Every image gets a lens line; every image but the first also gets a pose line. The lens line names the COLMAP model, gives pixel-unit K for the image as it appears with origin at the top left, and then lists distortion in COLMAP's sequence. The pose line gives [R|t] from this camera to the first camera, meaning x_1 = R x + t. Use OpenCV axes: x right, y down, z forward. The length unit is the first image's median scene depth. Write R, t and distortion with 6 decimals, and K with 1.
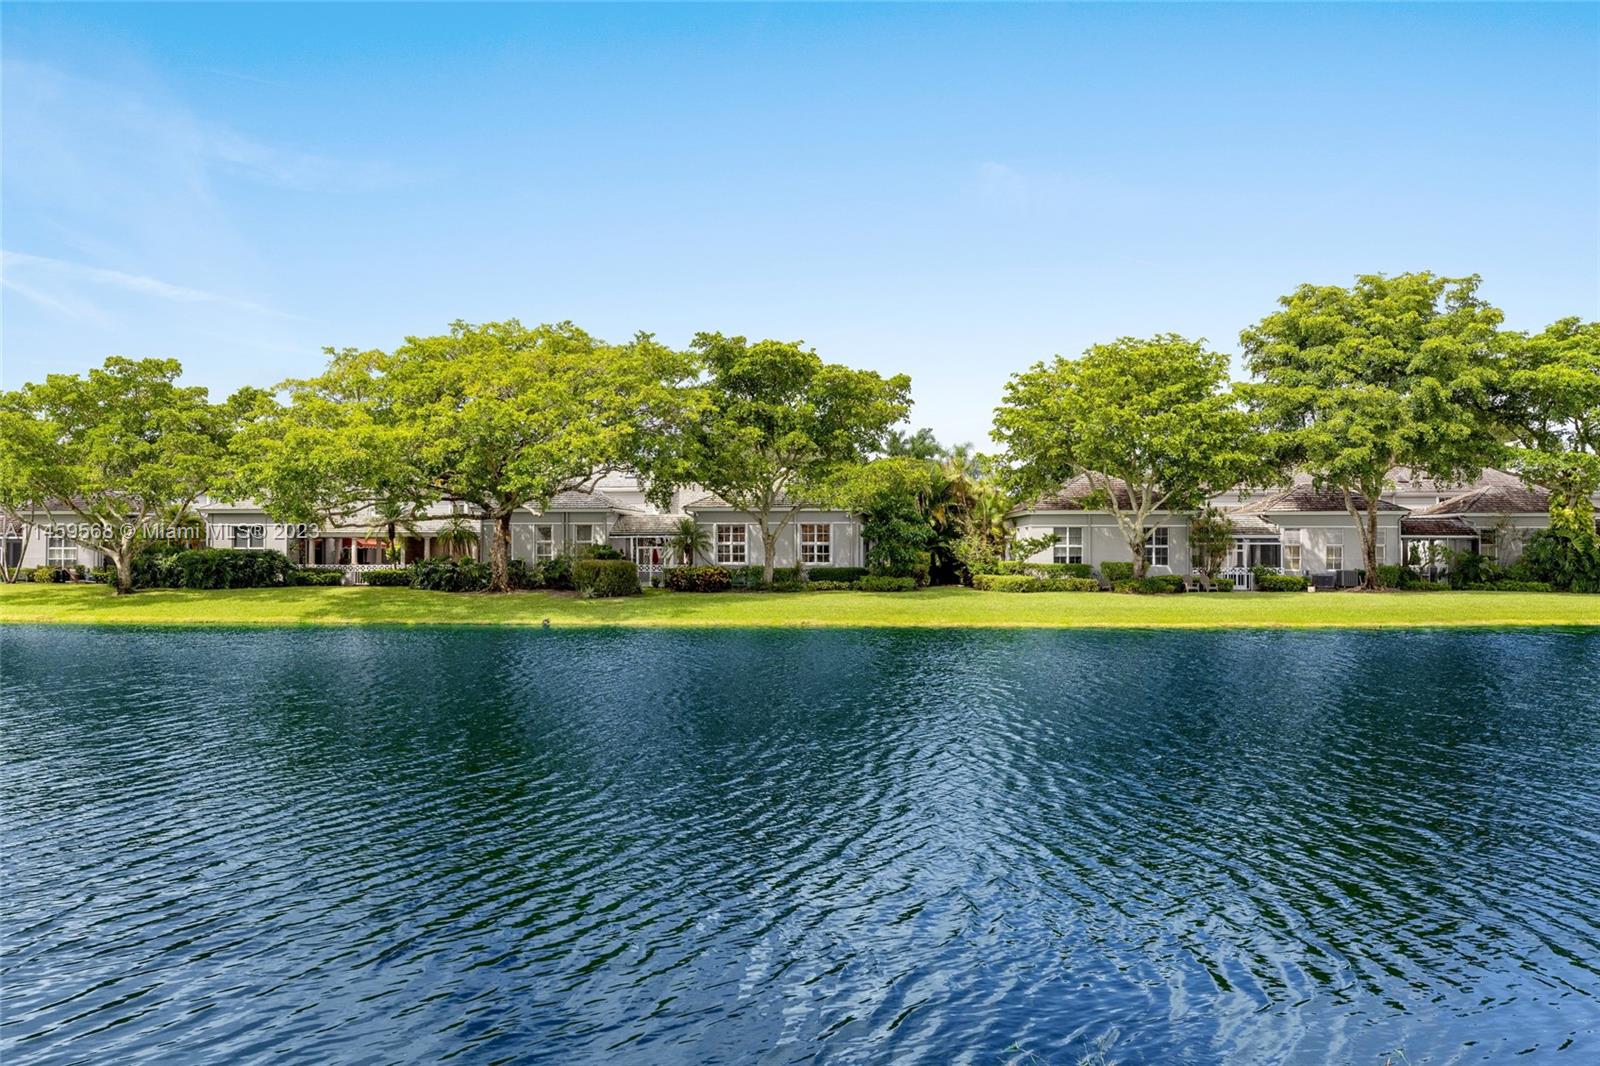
lens RADIAL K [[1237.5, 0, 806.9], [0, 1237.5, 537.8], [0, 0, 1]] dist [-0.005613, 0.002221]
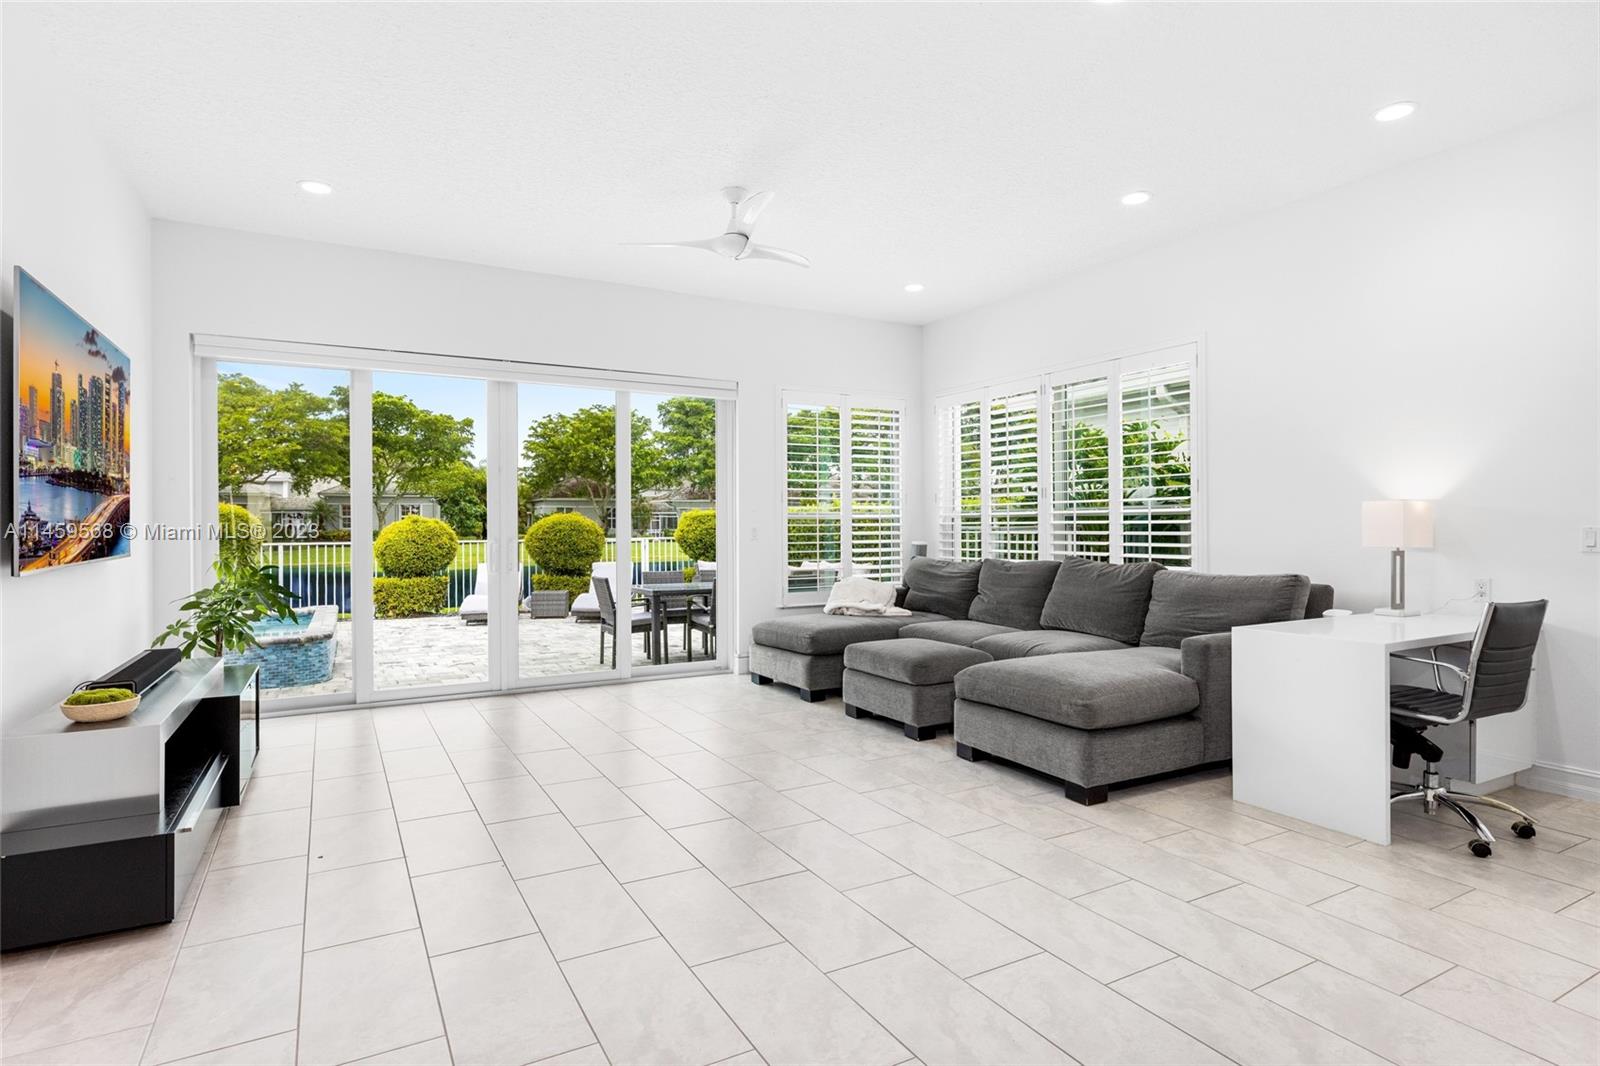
lens RADIAL K [[850.9, 0, 807.1], [0, 850.9, 526.0], [0, 0, 1]] dist [0.002011, 0.000838]
pose [[0.877299, -0.004262, 0.479925, -0.080250], [-0.002019, 0.999919, 0.012571, 0.002367], [-0.479939, -0.011997, 0.877220, -0.277299]]
